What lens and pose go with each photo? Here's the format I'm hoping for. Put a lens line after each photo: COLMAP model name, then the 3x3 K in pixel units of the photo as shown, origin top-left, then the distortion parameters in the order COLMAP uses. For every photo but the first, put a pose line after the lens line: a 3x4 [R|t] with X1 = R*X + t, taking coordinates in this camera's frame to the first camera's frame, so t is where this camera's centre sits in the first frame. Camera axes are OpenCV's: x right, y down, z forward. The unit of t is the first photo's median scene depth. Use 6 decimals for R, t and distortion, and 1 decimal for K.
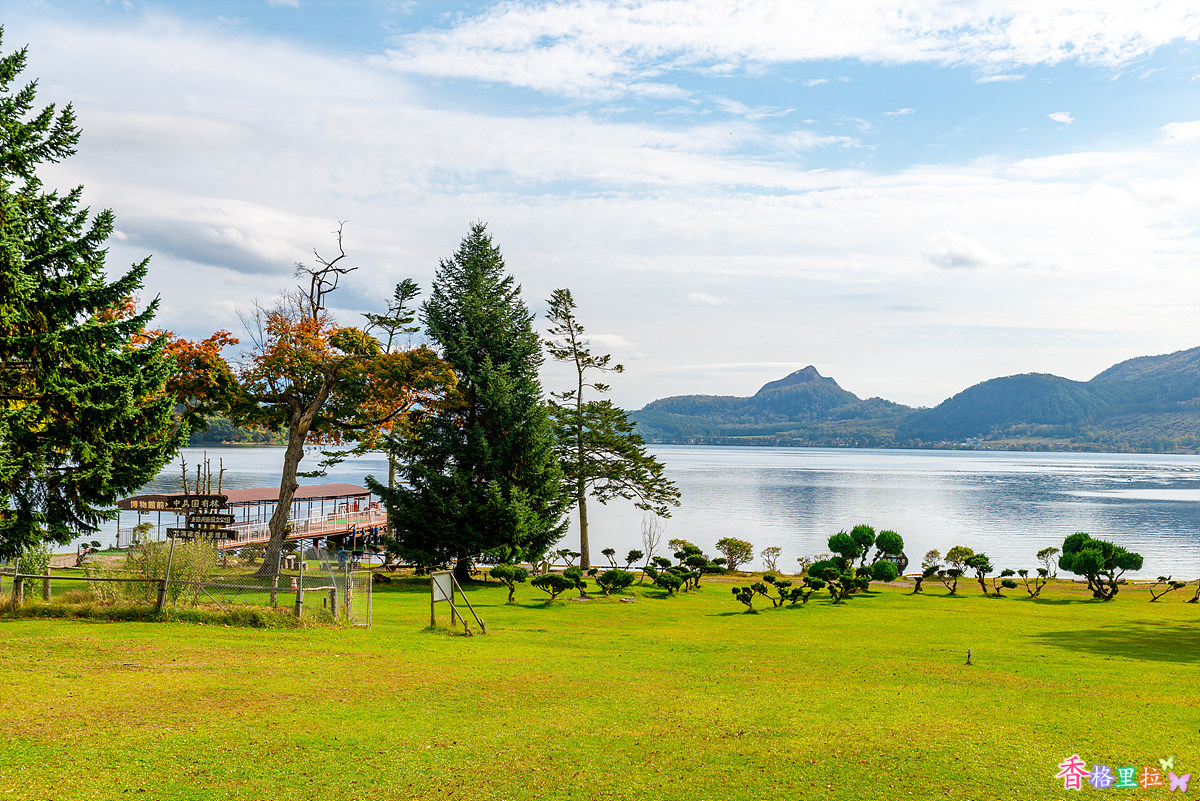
lens RADIAL K [[1564.5, 0, 596.1], [0, 1564.5, 401.6], [0, 0, 1]] dist [0.018880, 0.000000]
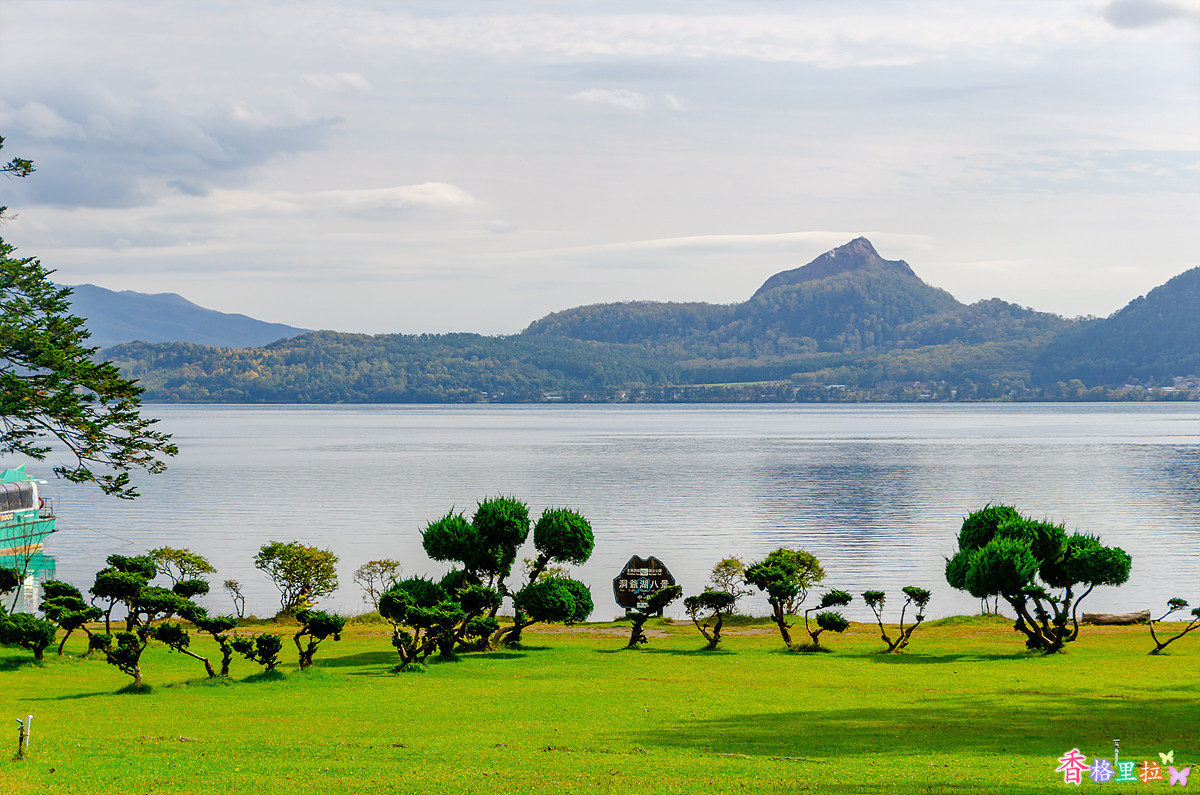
lens RADIAL K [[3090.3, 0, 599.5], [0, 3090.3, 399.1], [0, 0, 1]] dist [0.007357, 0.000000]
pose [[0.999637, -0.020605, 0.017379, 0.164921], [0.020255, 0.999593, 0.020090, 0.030398], [-0.017786, -0.019731, 0.999647, 0.110292]]
